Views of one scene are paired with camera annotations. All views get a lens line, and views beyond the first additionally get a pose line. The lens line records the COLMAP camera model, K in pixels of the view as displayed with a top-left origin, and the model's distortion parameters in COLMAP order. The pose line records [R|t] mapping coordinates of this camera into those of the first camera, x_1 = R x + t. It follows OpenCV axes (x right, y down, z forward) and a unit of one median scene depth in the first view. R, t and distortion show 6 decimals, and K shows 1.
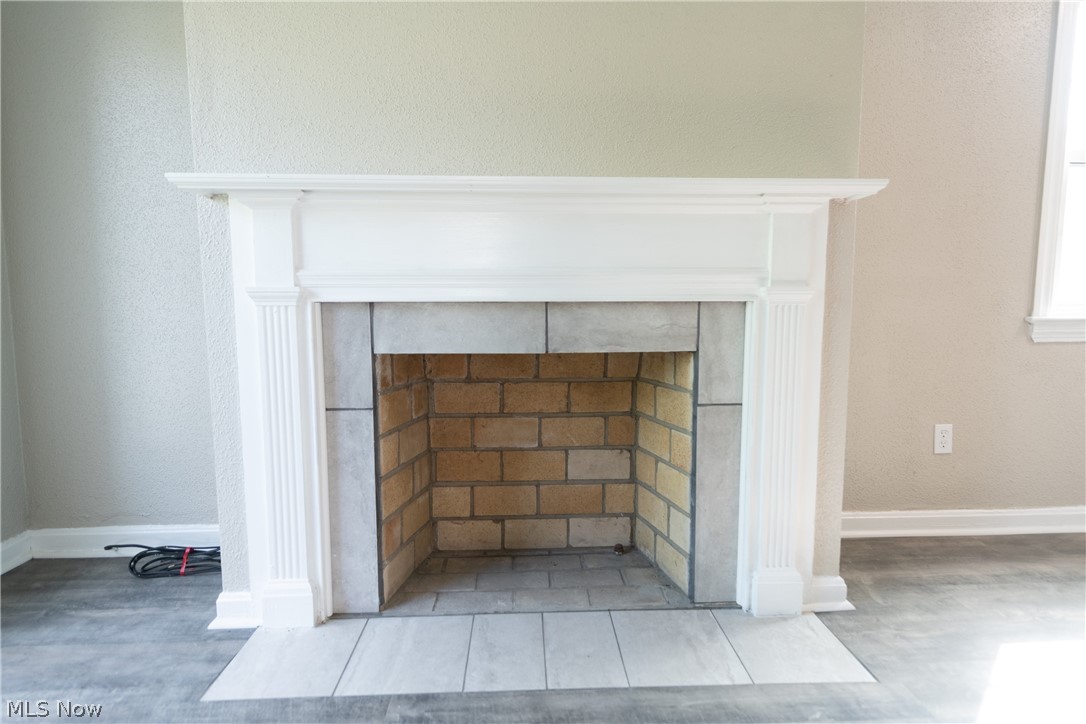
lens RADIAL K [[644.0, 0, 547.3], [0, 644.0, 357.4], [0, 0, 1]] dist [0.009775, 0.000296]
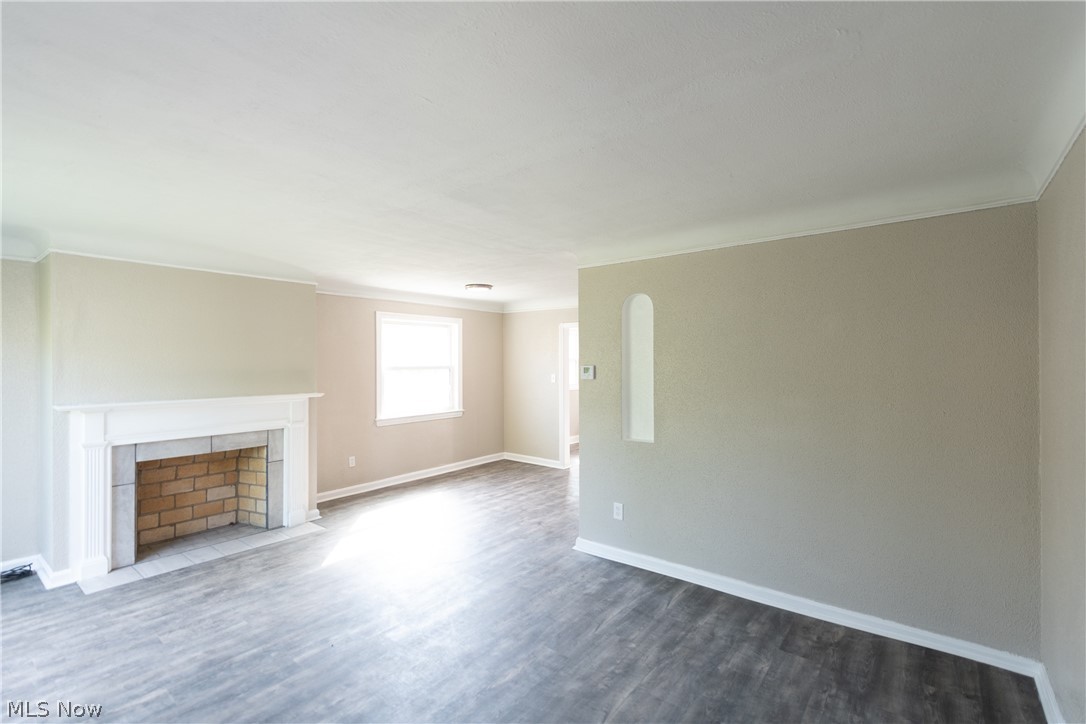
lens RADIAL K [[482.3, 0, 547.2], [0, 482.3, 359.6], [0, 0, 1]] dist [0.002540, 0.000022]
pose [[0.660200, 0.004451, 0.751077, -0.590639], [0.083075, 0.993414, -0.078911, -0.116643], [-0.746482, 0.114493, 0.655482, -1.492363]]
